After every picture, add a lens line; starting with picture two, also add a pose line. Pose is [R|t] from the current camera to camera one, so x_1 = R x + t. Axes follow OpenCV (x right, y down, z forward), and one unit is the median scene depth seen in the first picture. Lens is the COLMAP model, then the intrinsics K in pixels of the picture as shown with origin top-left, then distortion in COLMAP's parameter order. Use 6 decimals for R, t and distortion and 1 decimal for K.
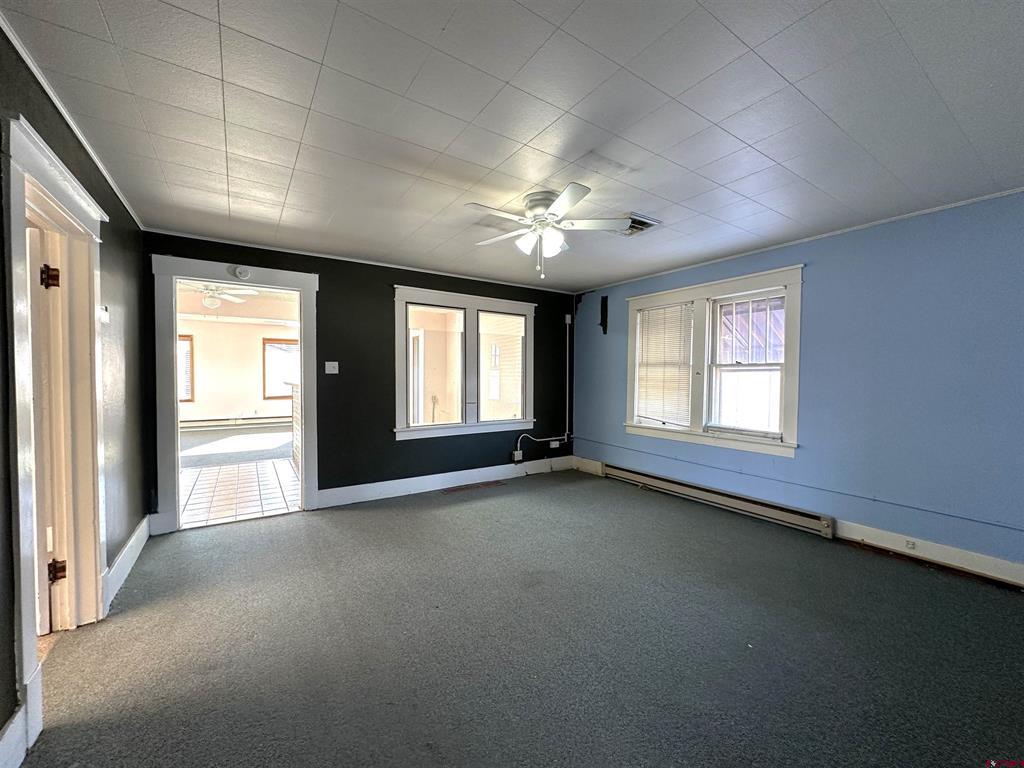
lens RADIAL K [[407.4, 0, 511.6], [0, 407.4, 383.3], [0, 0, 1]] dist [0.000096, -0.000116]
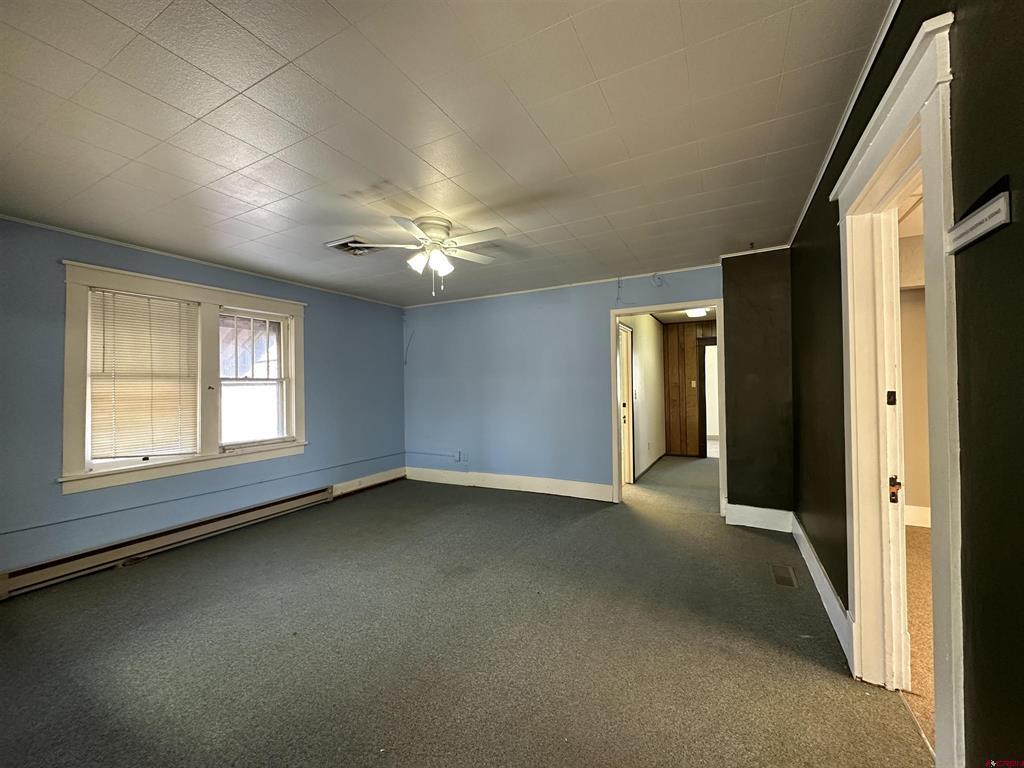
lens RADIAL K [[407.4, 0, 511.2], [0, 407.4, 382.3], [0, 0, 1]] dist [0.000096, -0.000116]
pose [[-0.471177, 0.014076, 0.881927, -0.587107], [0.037563, 0.999286, 0.004119, -0.015099], [-0.881239, 0.035069, -0.471369, 0.811389]]
